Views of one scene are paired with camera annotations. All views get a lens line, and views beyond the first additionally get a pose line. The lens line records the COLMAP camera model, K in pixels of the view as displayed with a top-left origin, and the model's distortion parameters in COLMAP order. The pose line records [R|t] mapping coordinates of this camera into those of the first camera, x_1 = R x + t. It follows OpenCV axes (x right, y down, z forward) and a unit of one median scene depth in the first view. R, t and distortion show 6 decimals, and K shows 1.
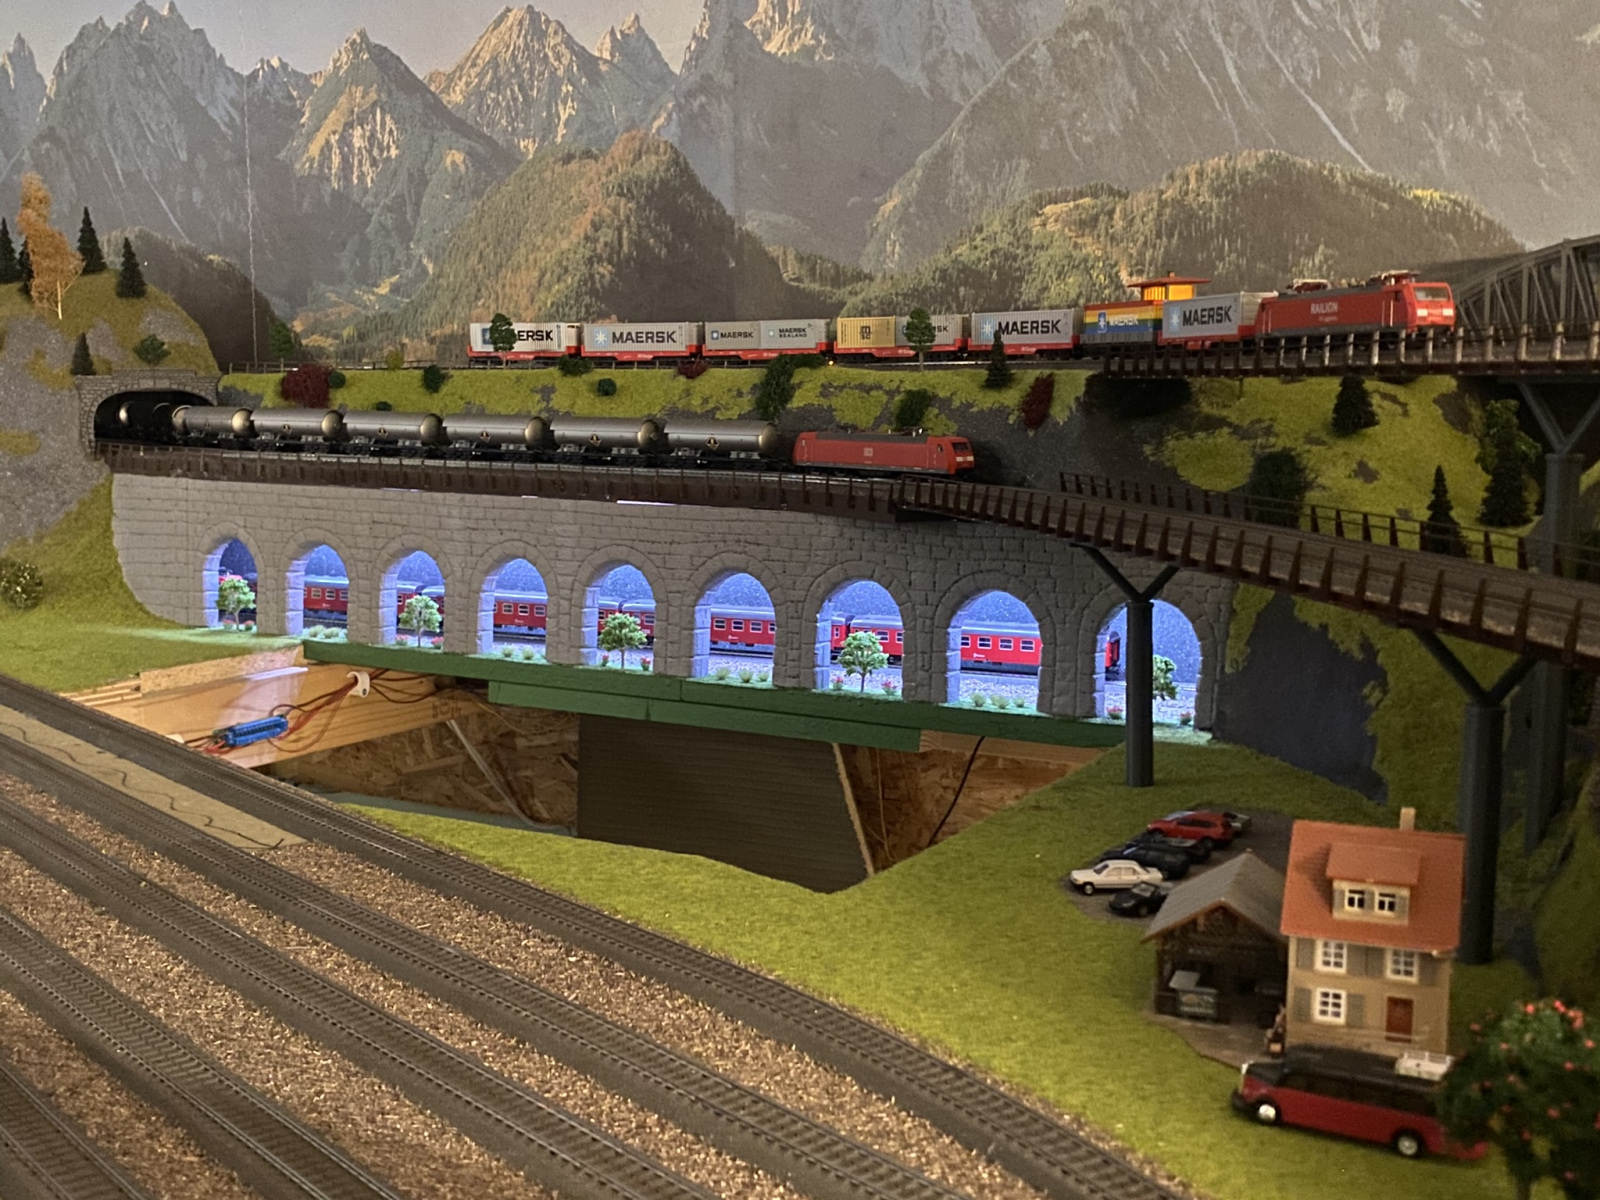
lens RADIAL K [[1769.4, 0, 800.0], [0, 1769.4, 600.0], [0, 0, 1]] dist [0.202644, -0.648772]
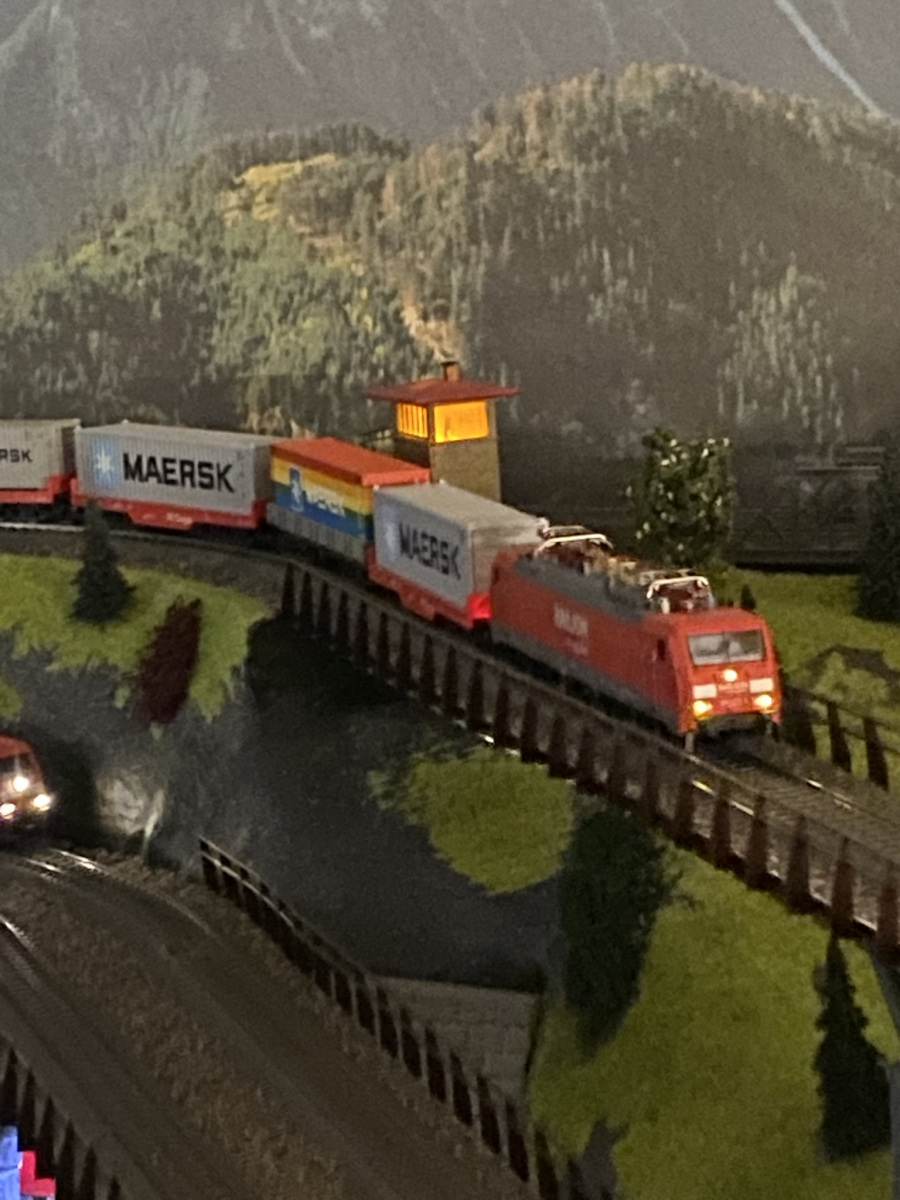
lens RADIAL K [[3778.0, 0, 450.0], [0, 3778.0, 600.0], [0, 0, 1]] dist [0.039827, 3.065708]
pose [[0.998148, -0.046858, 0.038801, 0.149504], [0.045937, 0.998649, 0.024285, -0.131175], [-0.039887, -0.022458, 0.998952, 0.001855]]
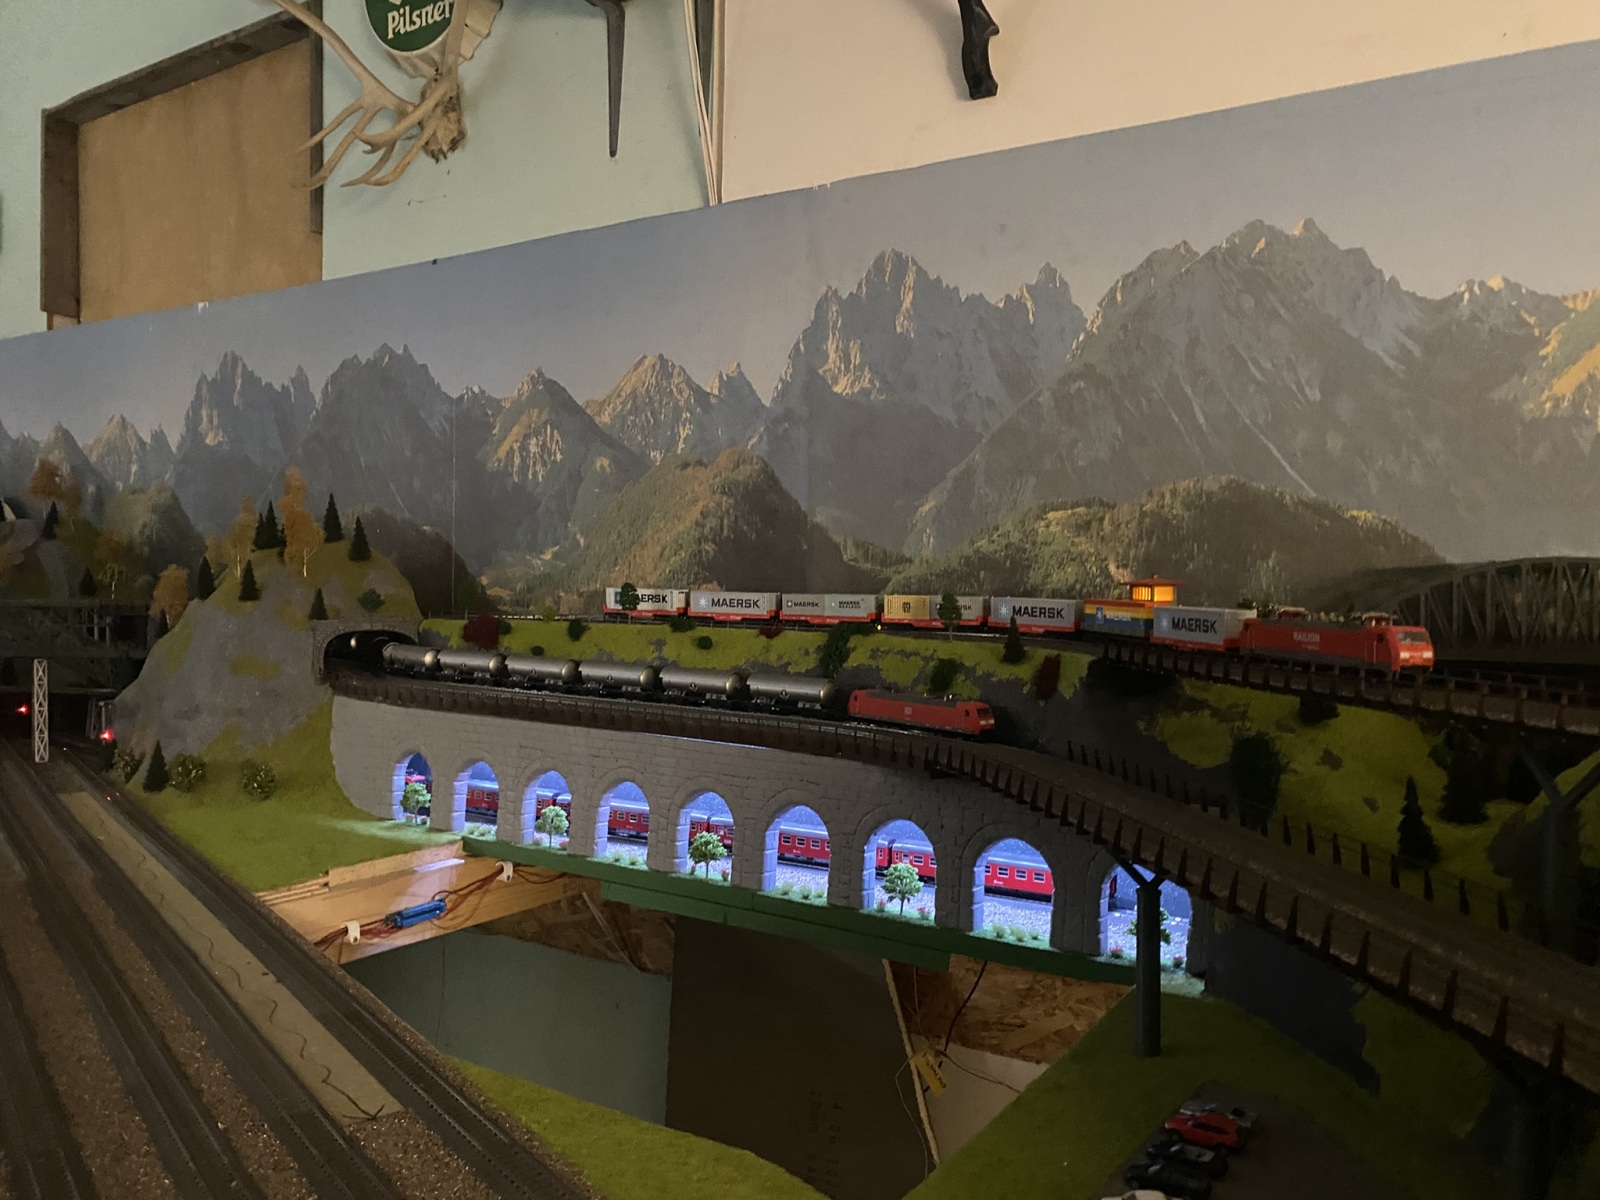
lens RADIAL K [[1204.8, 0, 800.0], [0, 1204.8, 600.0], [0, 0, 1]] dist [0.174842, -0.476608]
pose [[0.998653, 0.017993, -0.048675, 0.002512], [-0.022783, 0.994756, -0.099711, -0.068017], [0.046626, 0.100685, 0.993825, 0.134670]]
